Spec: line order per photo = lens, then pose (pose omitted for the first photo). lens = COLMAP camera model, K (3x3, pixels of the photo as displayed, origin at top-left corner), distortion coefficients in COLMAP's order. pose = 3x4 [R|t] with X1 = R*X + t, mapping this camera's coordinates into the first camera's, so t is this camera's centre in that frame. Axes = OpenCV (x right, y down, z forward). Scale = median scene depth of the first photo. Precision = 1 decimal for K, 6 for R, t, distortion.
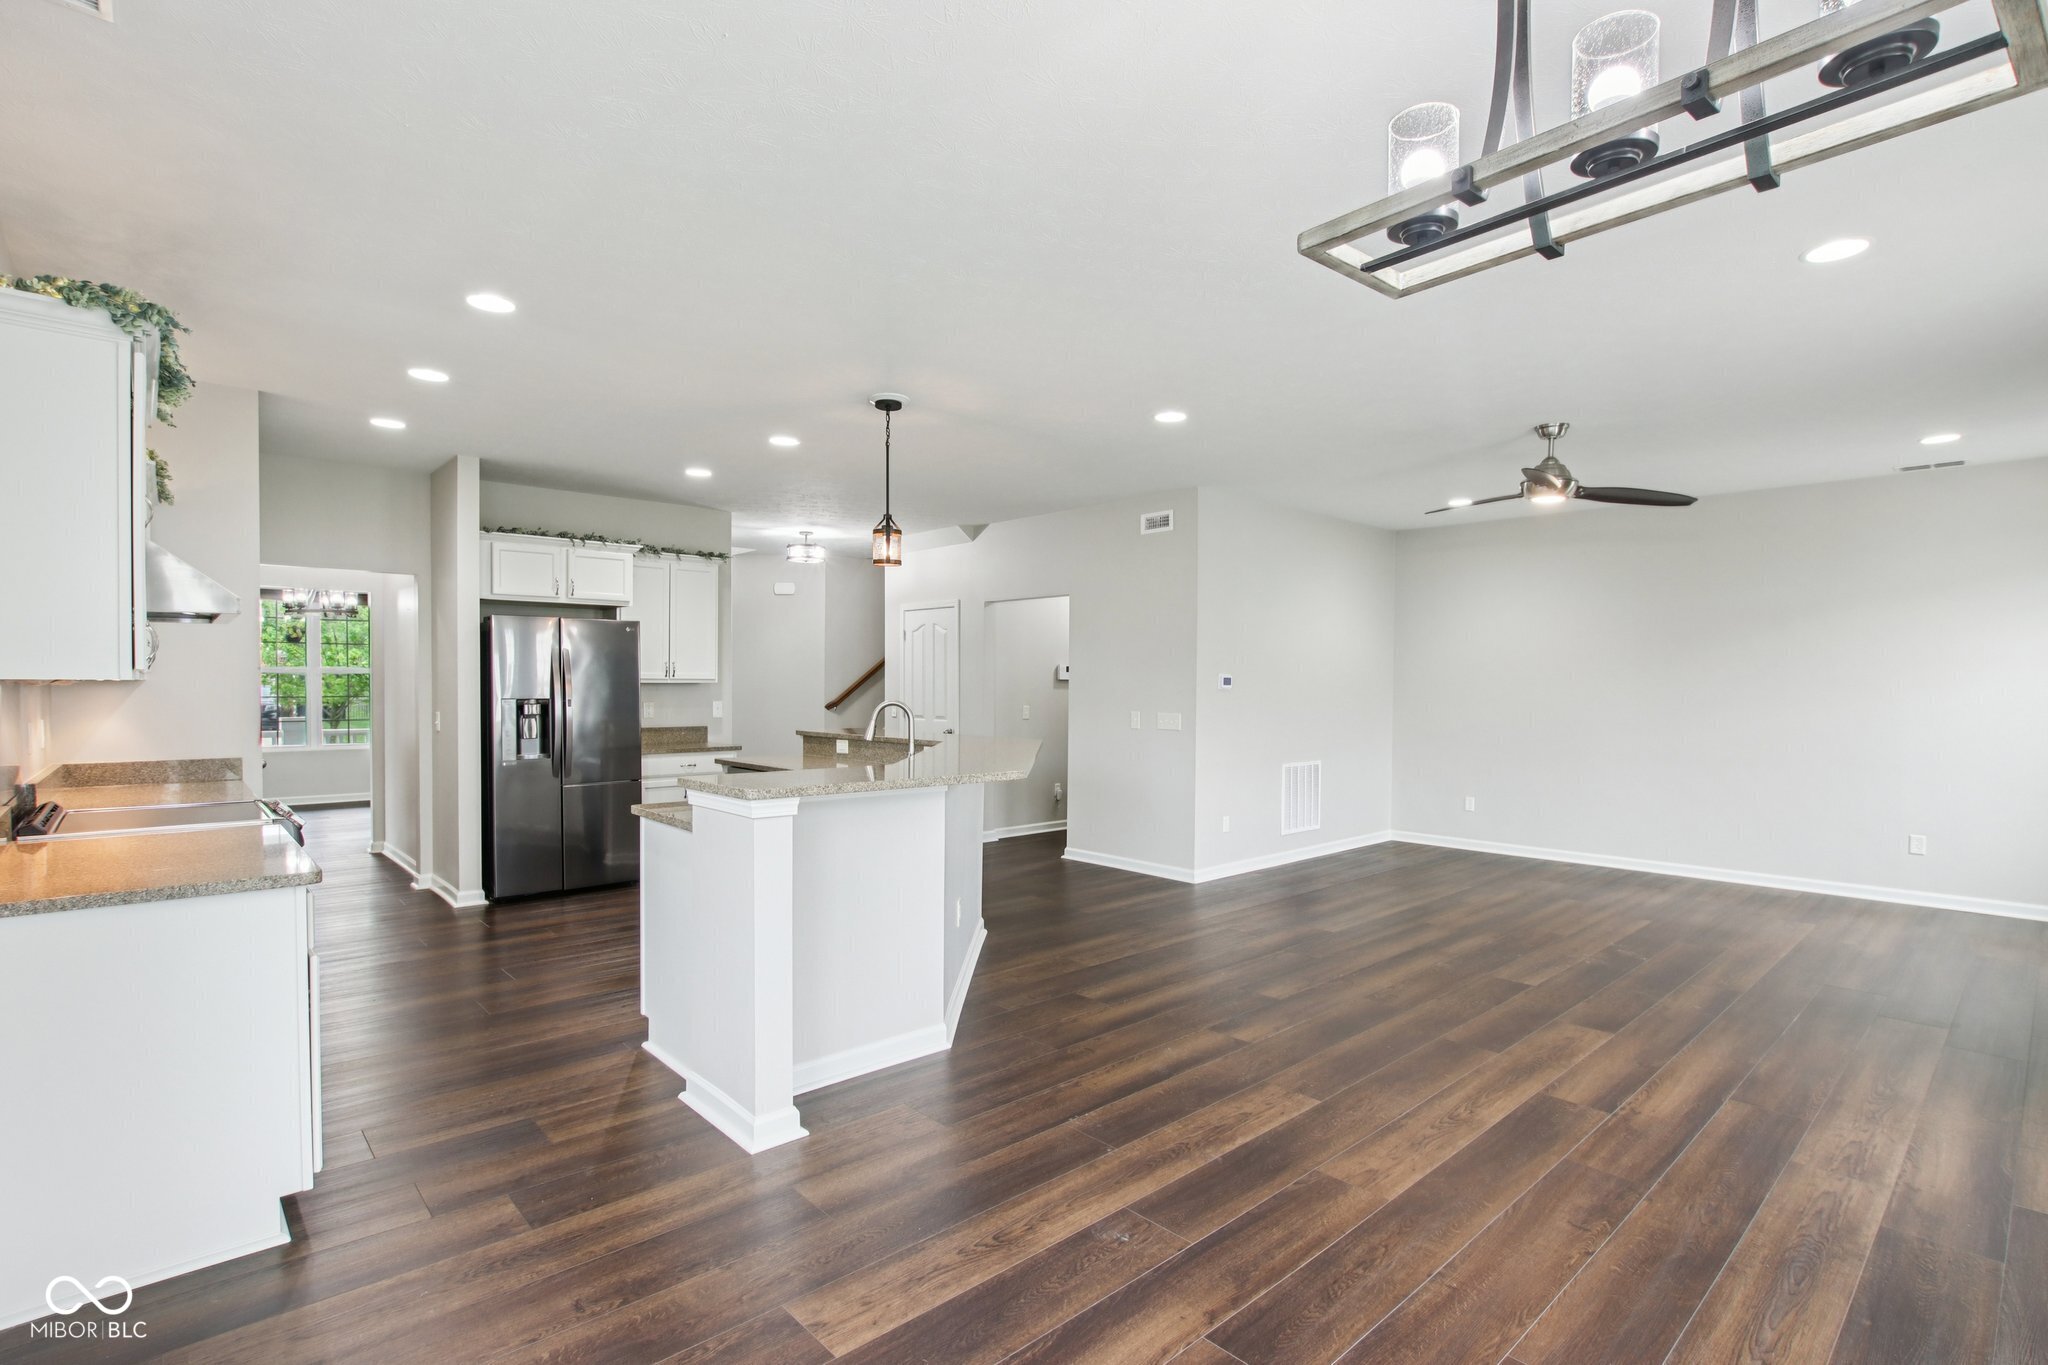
lens RADIAL K [[978.8, 0, 1030.5], [0, 978.8, 705.9], [0, 0, 1]] dist [-0.019734, 0.000781]
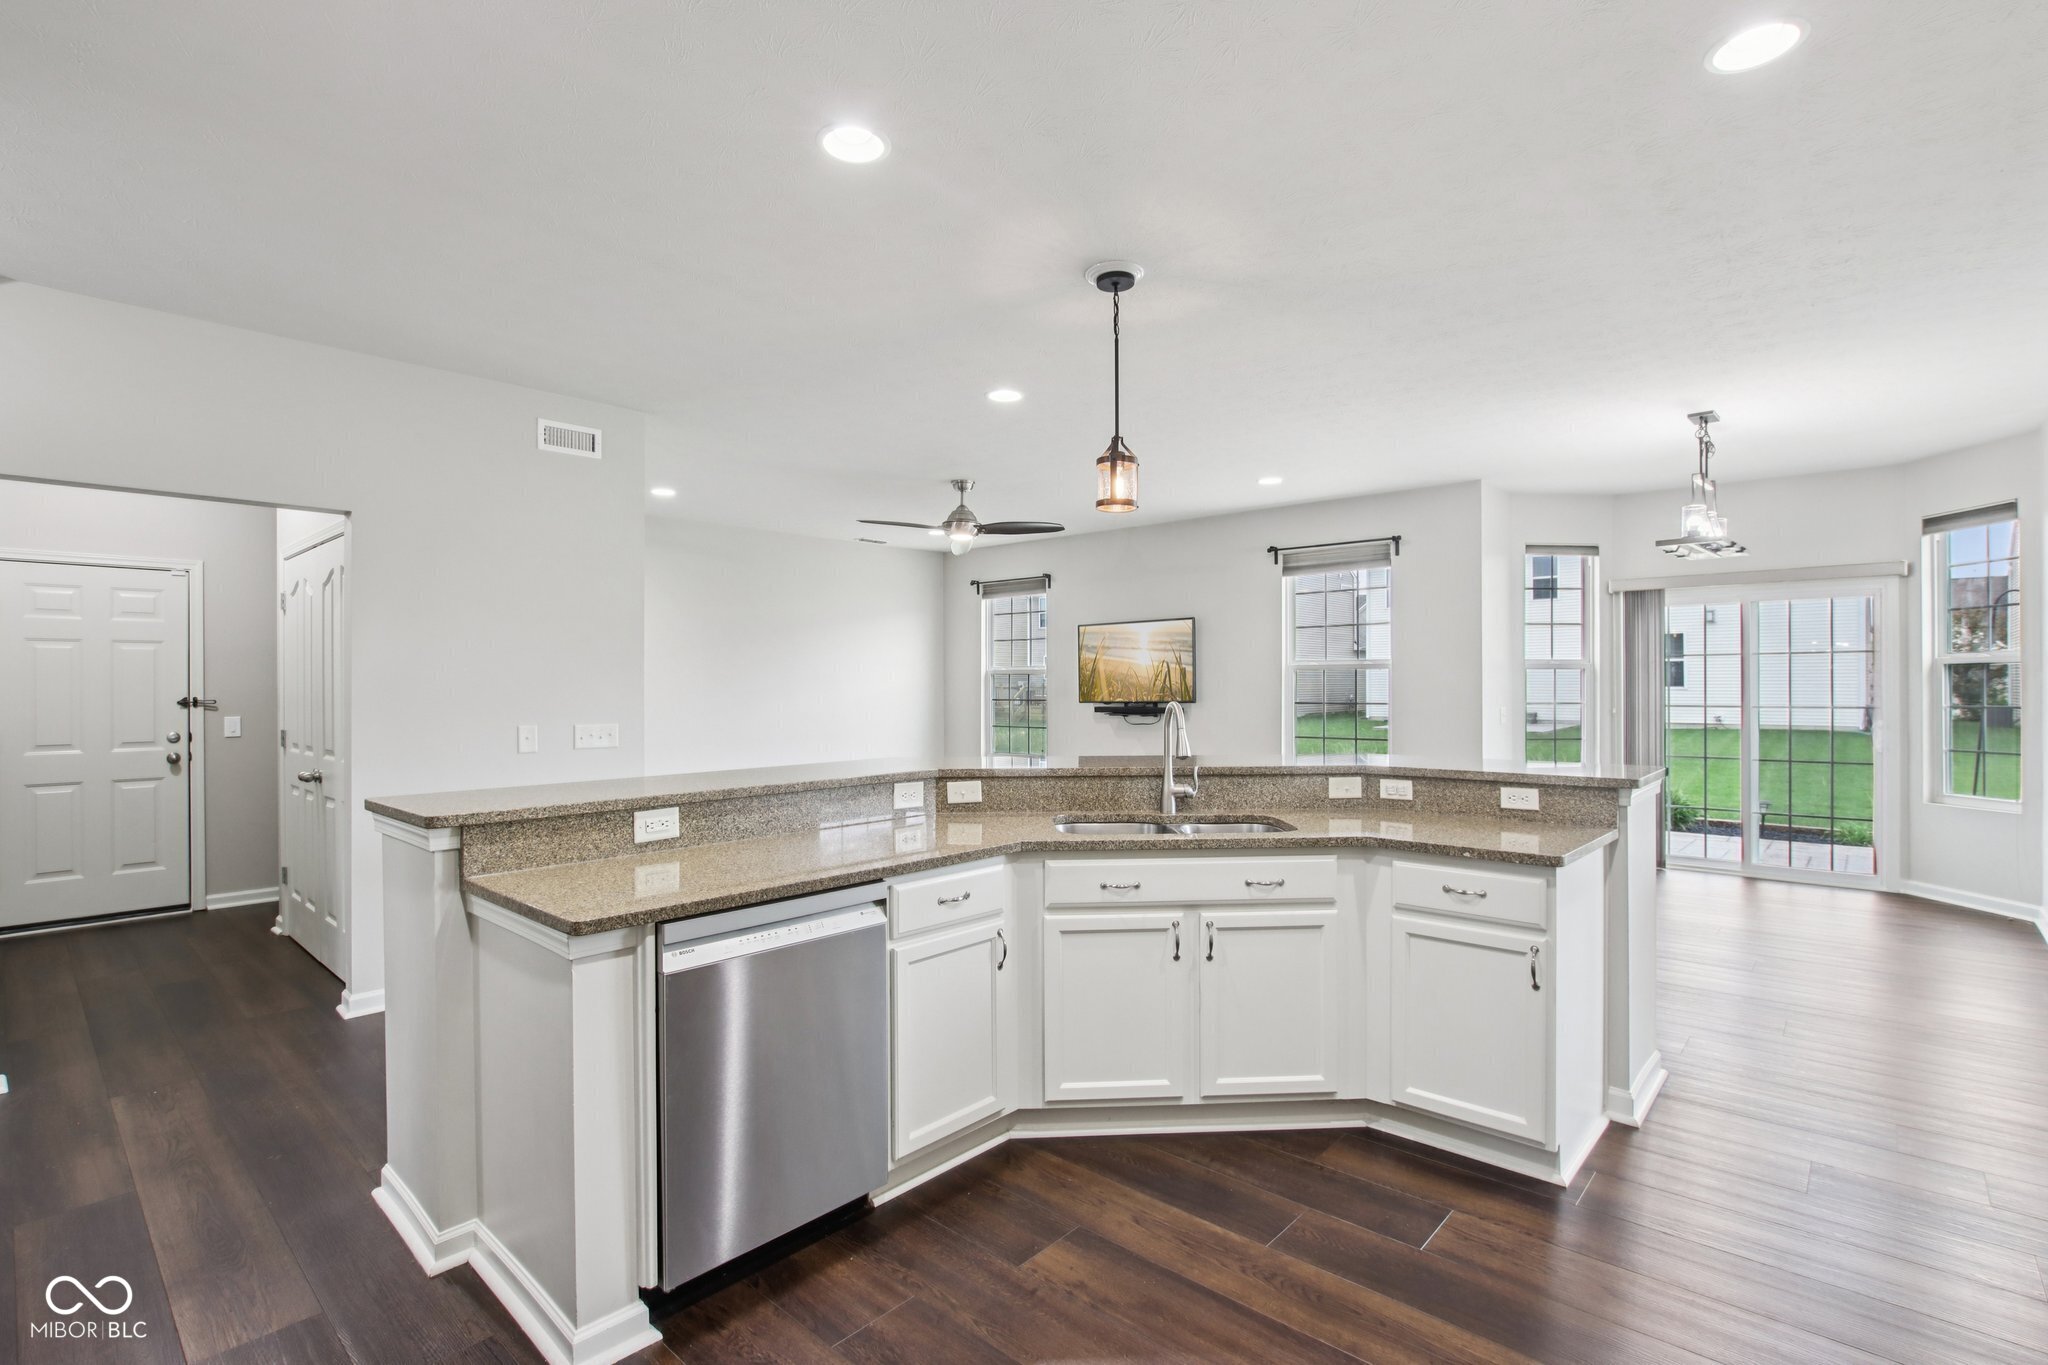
lens RADIAL K [[958.9, 0, 1024.0], [0, 958.9, 682.5], [0, 0, 1]] dist [-0.022364, 0.001782]
pose [[-0.091581, -0.004415, 0.995788, -0.597128], [0.027679, 0.999592, 0.006978, -0.018937], [-0.995413, 0.028202, -0.091421, 0.830318]]
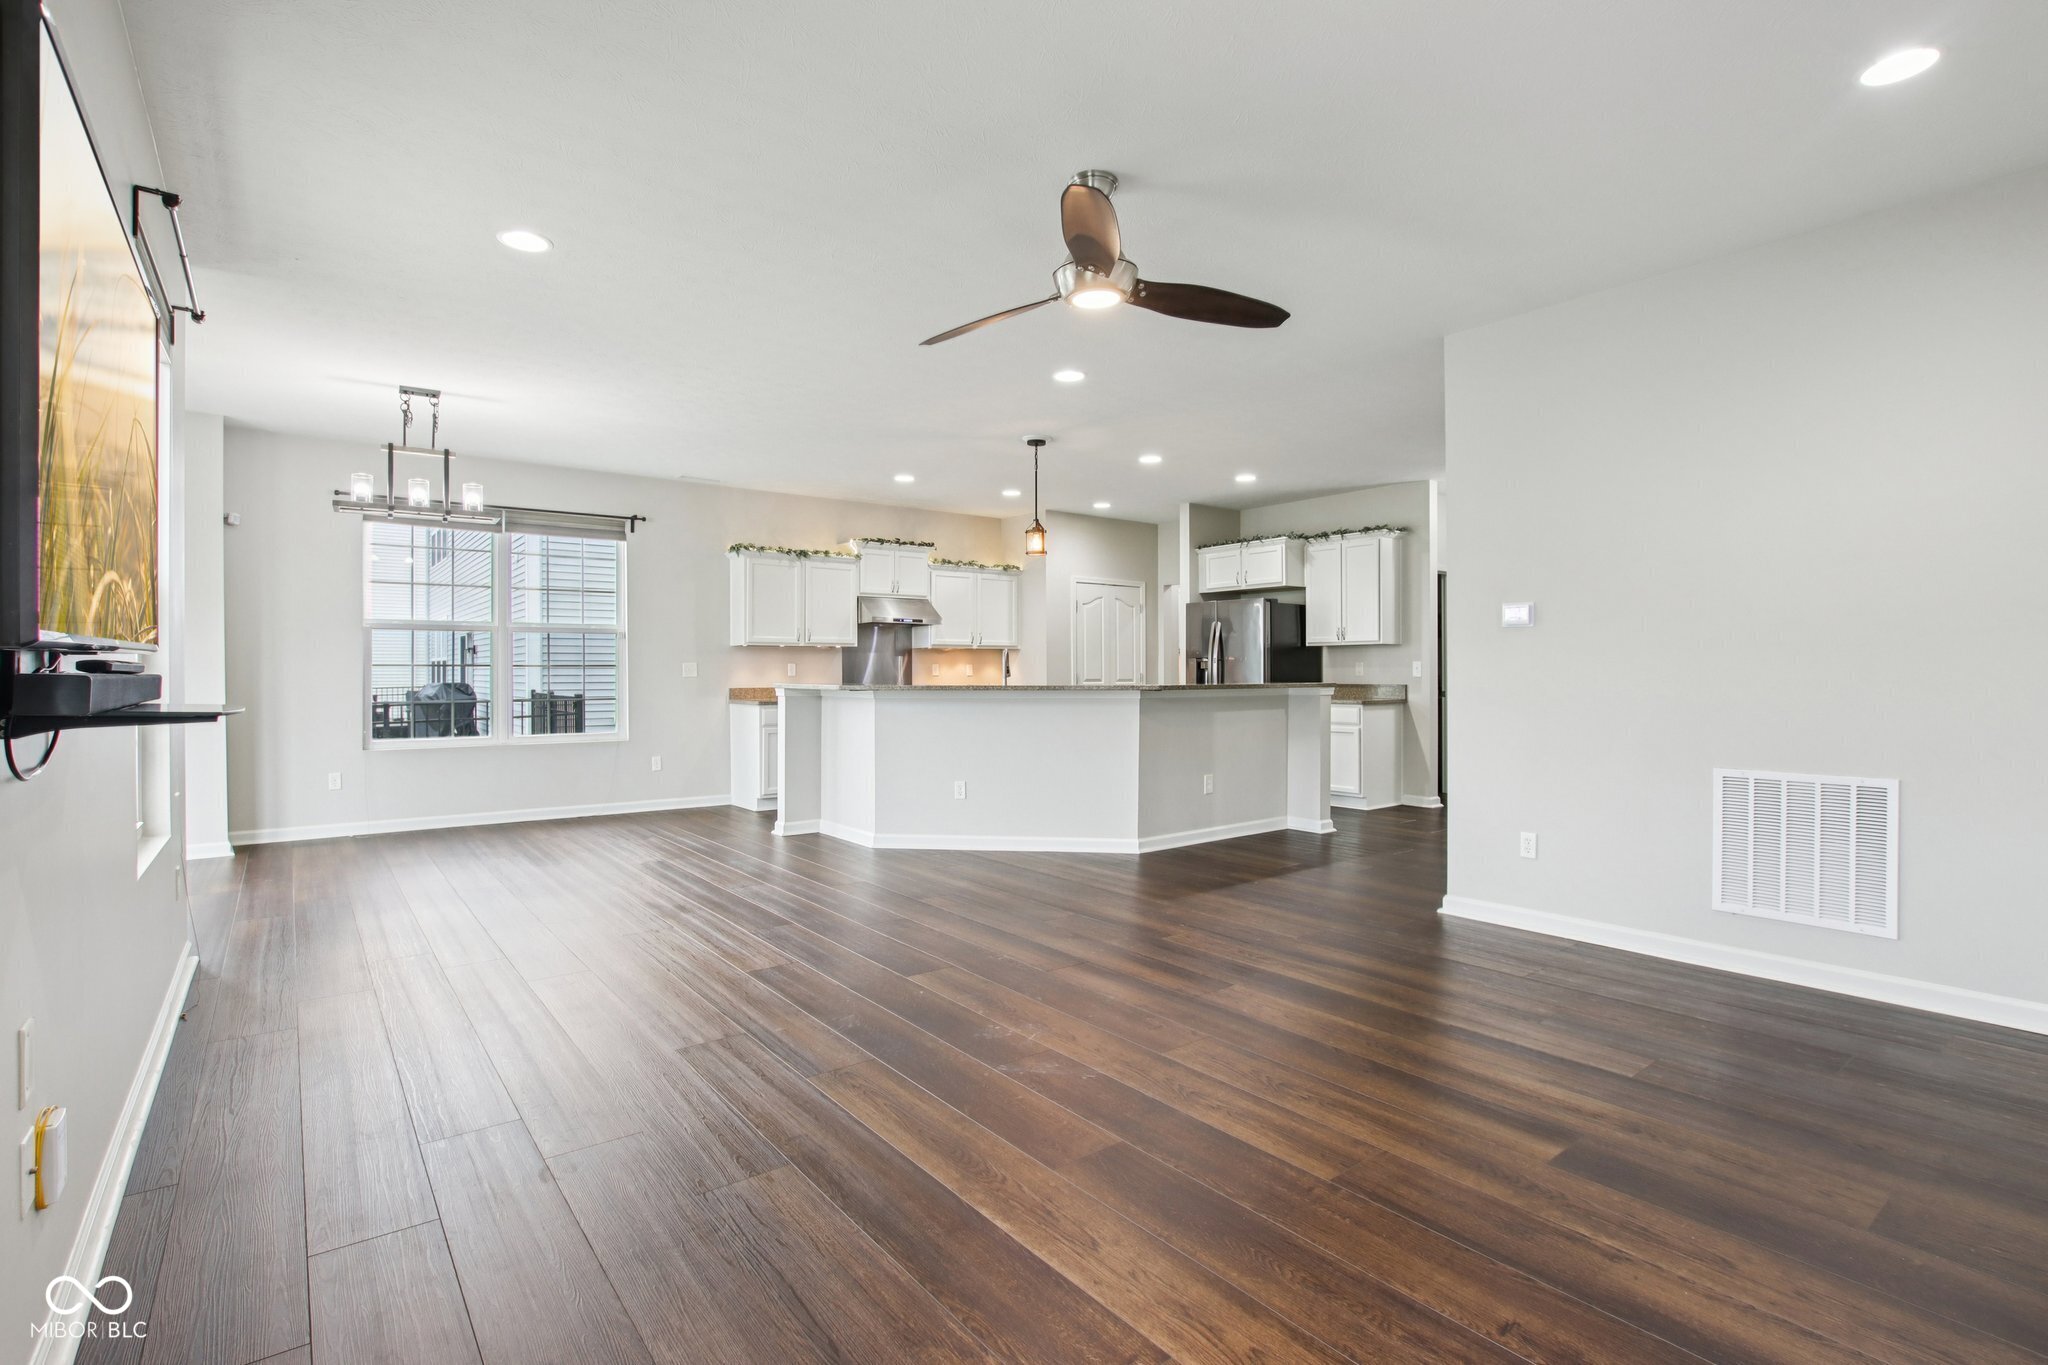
lens RADIAL K [[960.4, 0, 1018.0], [0, 960.4, 675.7], [0, 0, 1]] dist [-0.025509, 0.000258]
pose [[-0.085598, -0.000956, -0.996329, 0.912243], [-0.021501, 0.999768, 0.000888, 0.023089], [0.996098, 0.021498, -0.085599, 0.806162]]
